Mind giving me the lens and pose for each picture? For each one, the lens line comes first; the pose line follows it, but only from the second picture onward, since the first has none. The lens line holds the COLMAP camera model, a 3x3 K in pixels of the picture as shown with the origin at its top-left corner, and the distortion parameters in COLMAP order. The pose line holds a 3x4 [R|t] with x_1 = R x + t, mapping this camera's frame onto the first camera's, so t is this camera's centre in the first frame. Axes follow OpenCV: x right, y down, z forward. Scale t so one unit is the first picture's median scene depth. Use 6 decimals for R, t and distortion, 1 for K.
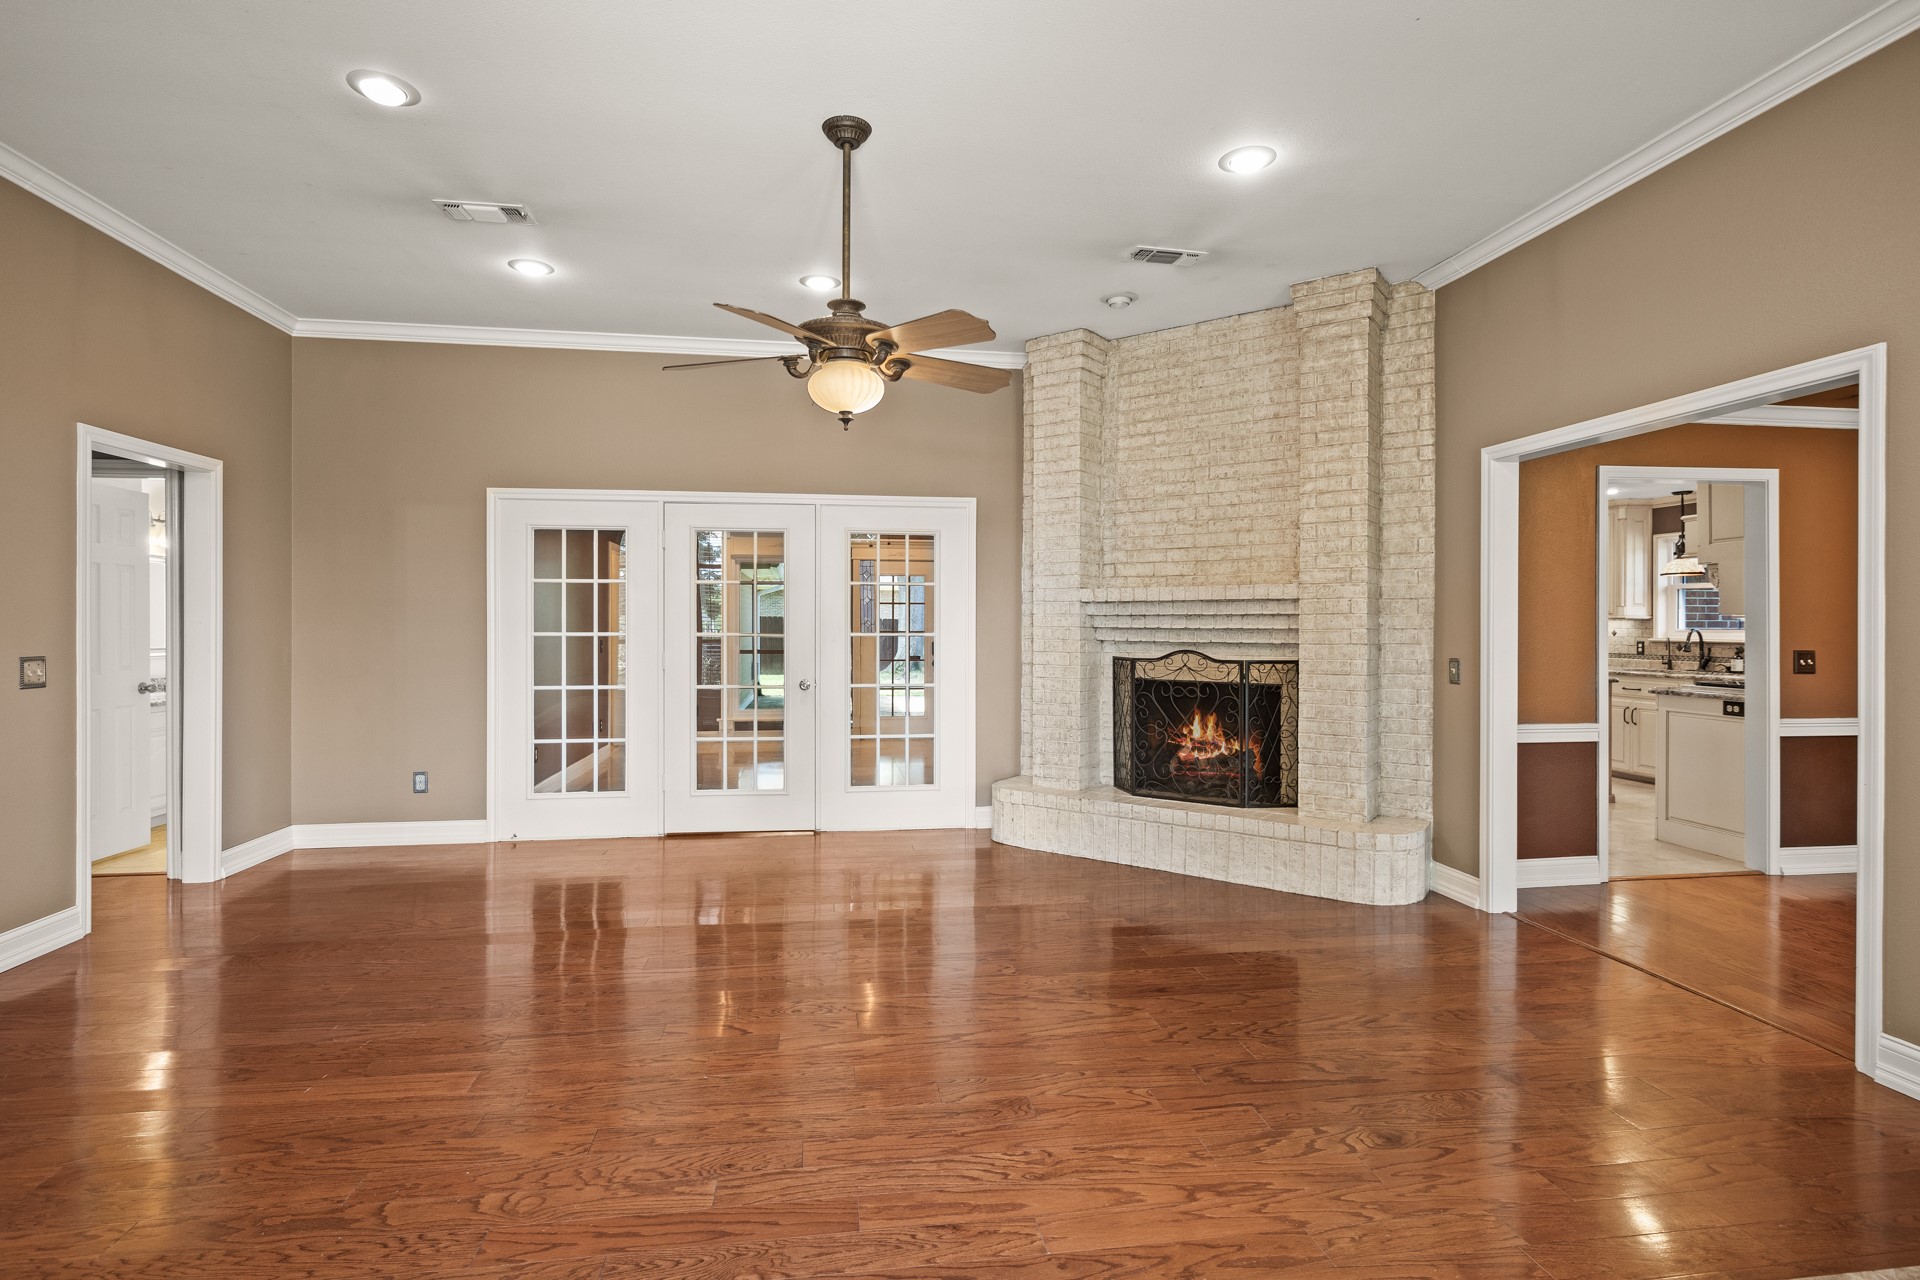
lens RADIAL K [[955.4, 0, 953.8], [0, 955.4, 631.0], [0, 0, 1]] dist [-0.001624, 0.001626]
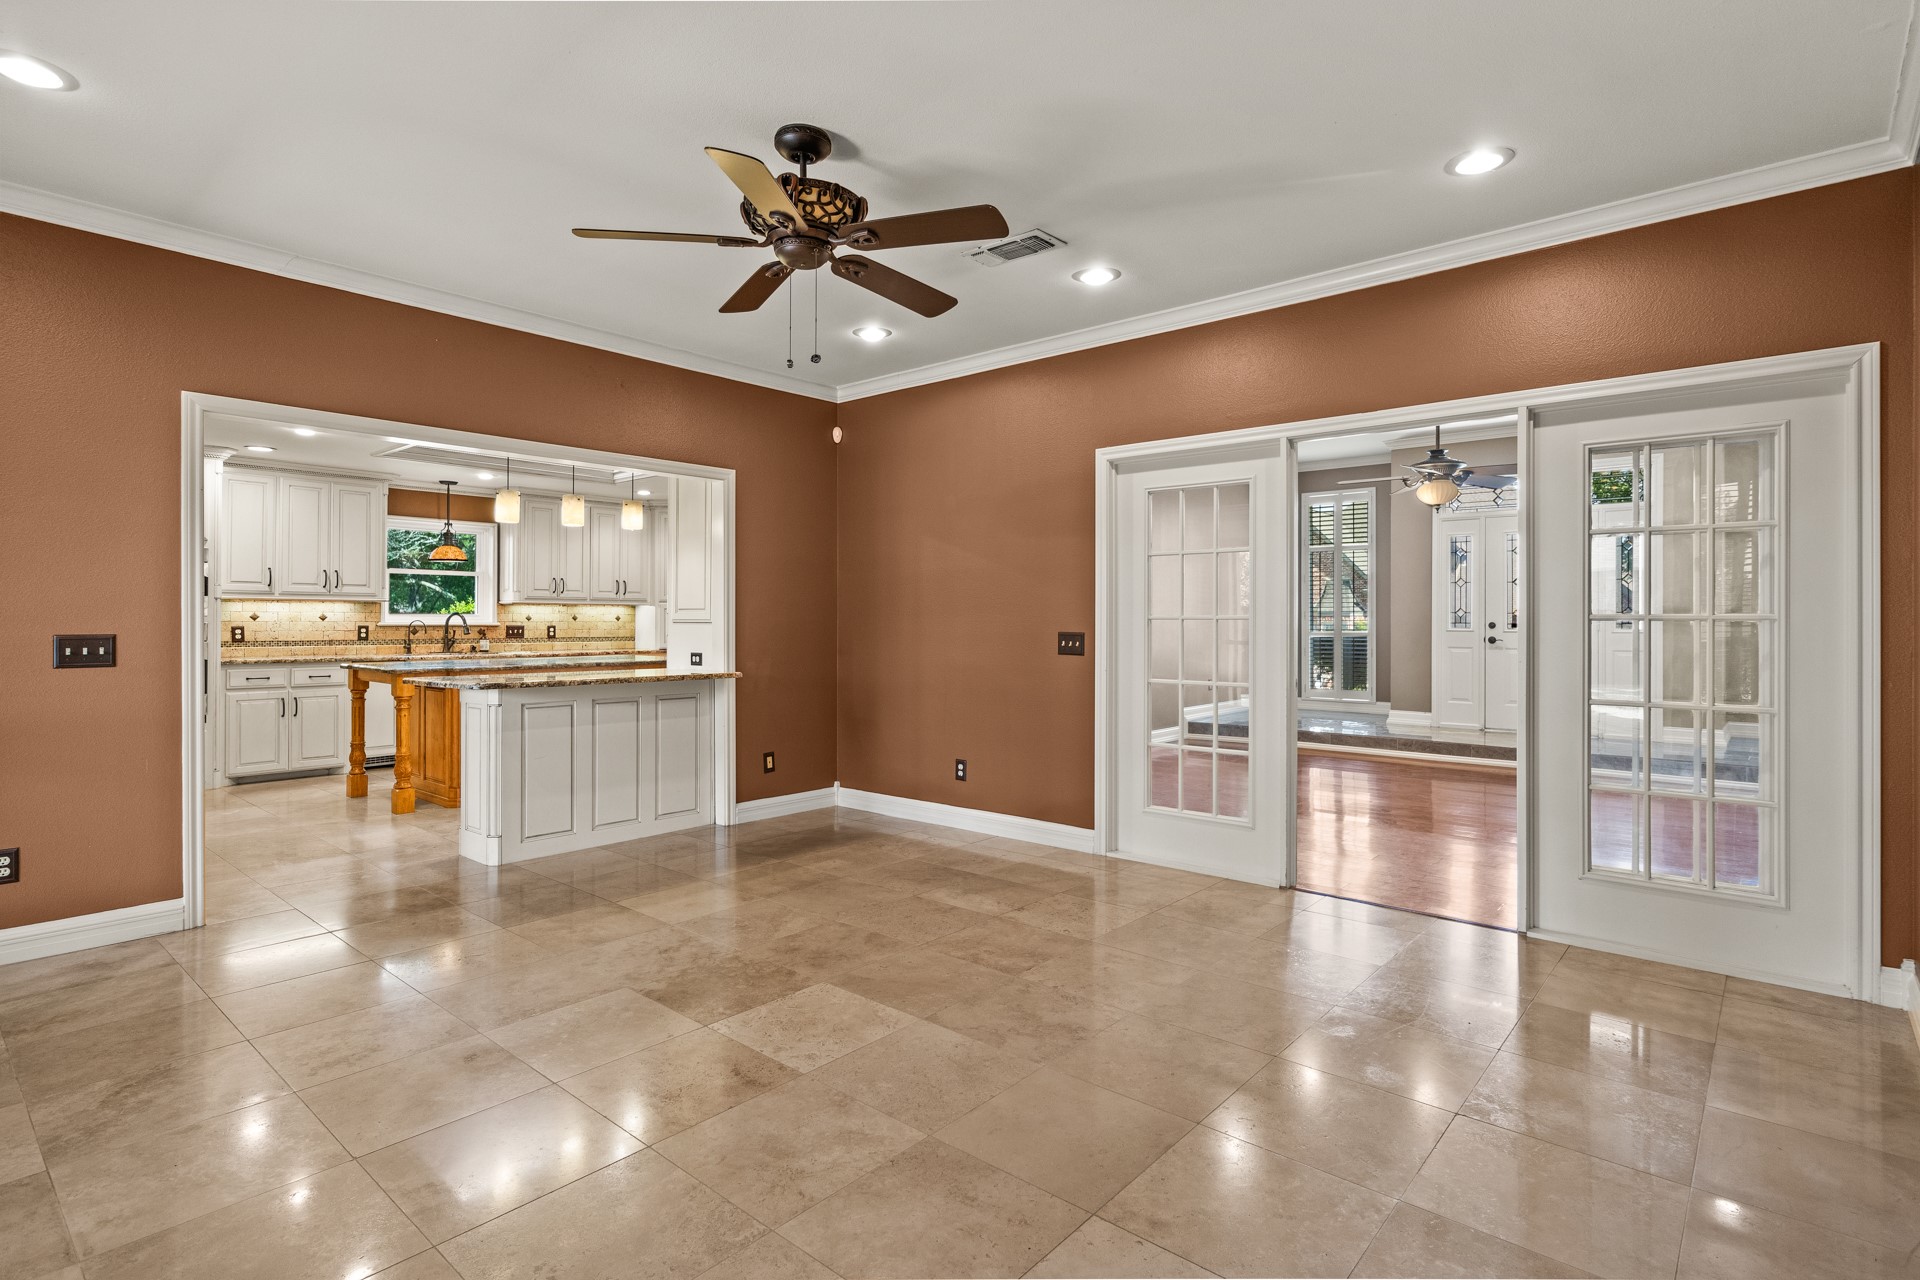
lens RADIAL K [[955.4, 0, 977.1], [0, 955.4, 621.4], [0, 0, 1]] dist [-0.001624, 0.001626]
pose [[-0.657935, -0.004436, 0.753062, -0.600400], [0.001057, 0.999976, 0.006814, 0.000850], [-0.753074, 0.005279, -0.657915, 1.854254]]
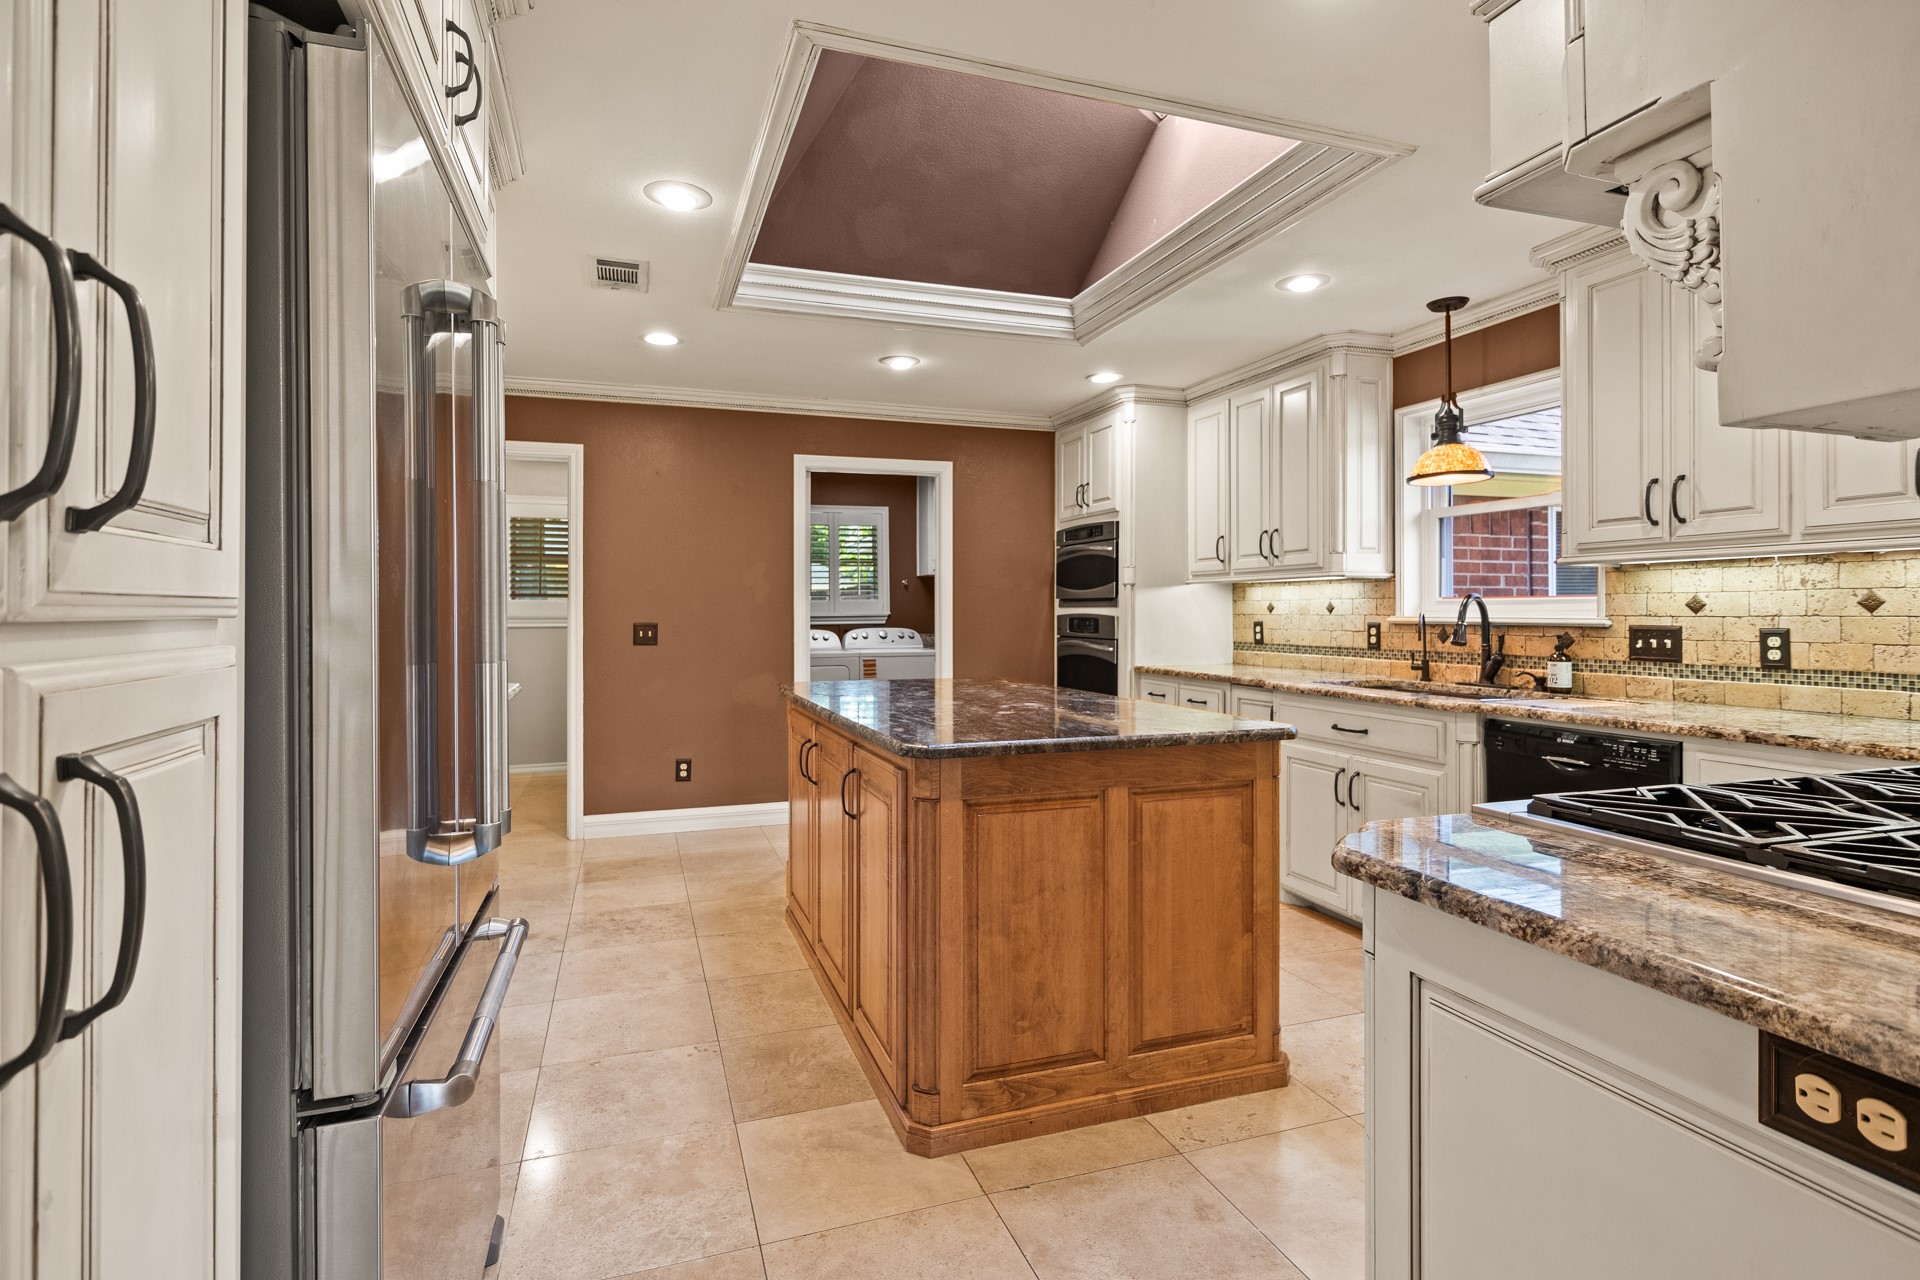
lens RADIAL K [[955.4, 0, 962.4], [0, 955.4, 611.0], [0, 0, 1]] dist [-0.001624, 0.001626]
pose [[0.981791, -0.001688, 0.189959, 0.654139], [0.003244, 0.999964, -0.007881, 0.012175], [-0.189939, 0.008354, 0.981760, 0.871487]]
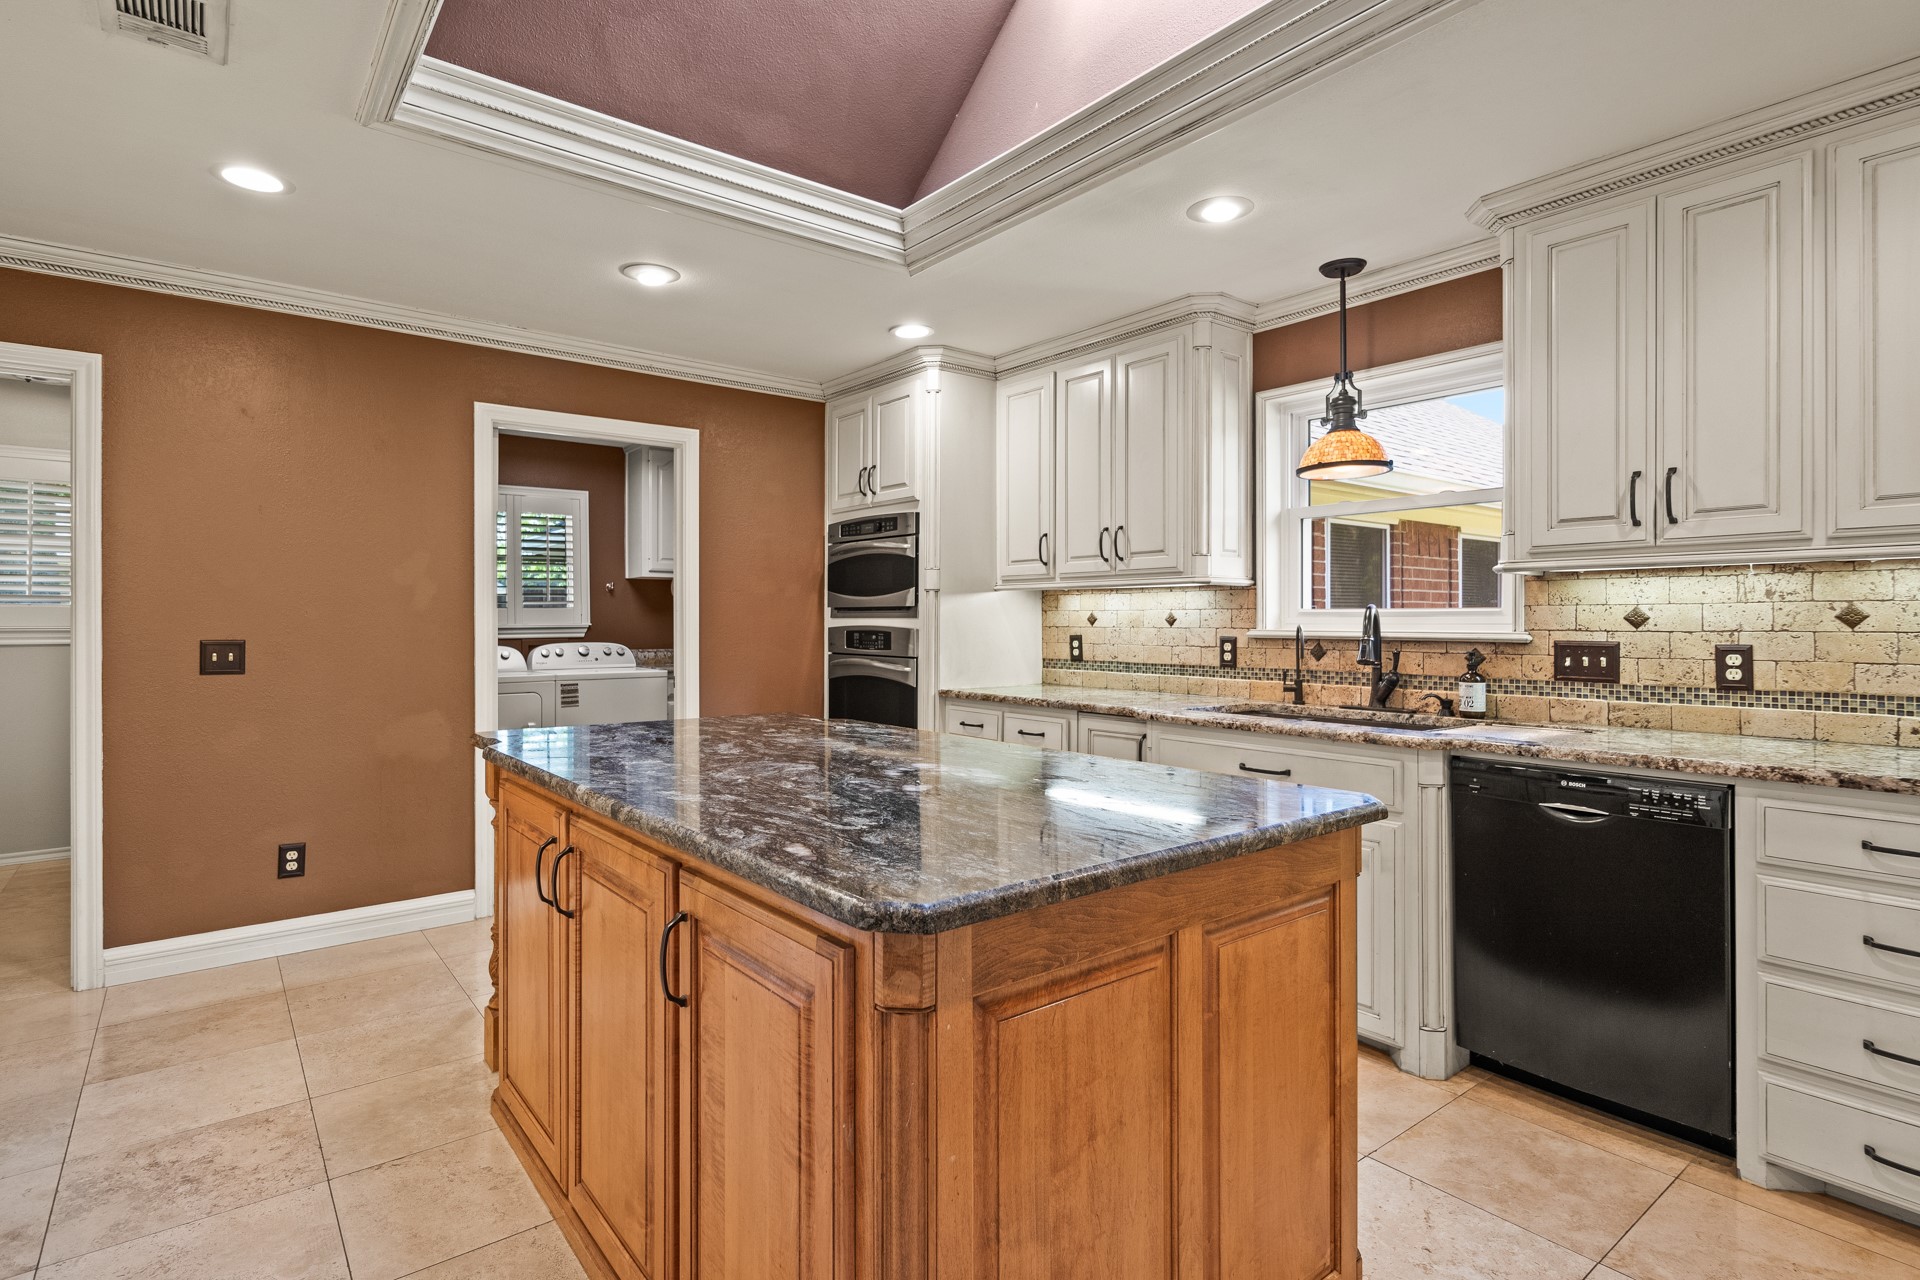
lens RADIAL K [[955.4, 0, 969.7], [0, 955.4, 626.8], [0, 0, 1]] dist [-0.001624, 0.001626]
pose [[0.860559, -0.003132, 0.509341, 0.626068], [0.003727, 0.999993, -0.000148, 0.008752], [-0.509337, 0.002026, 0.860565, 1.088151]]
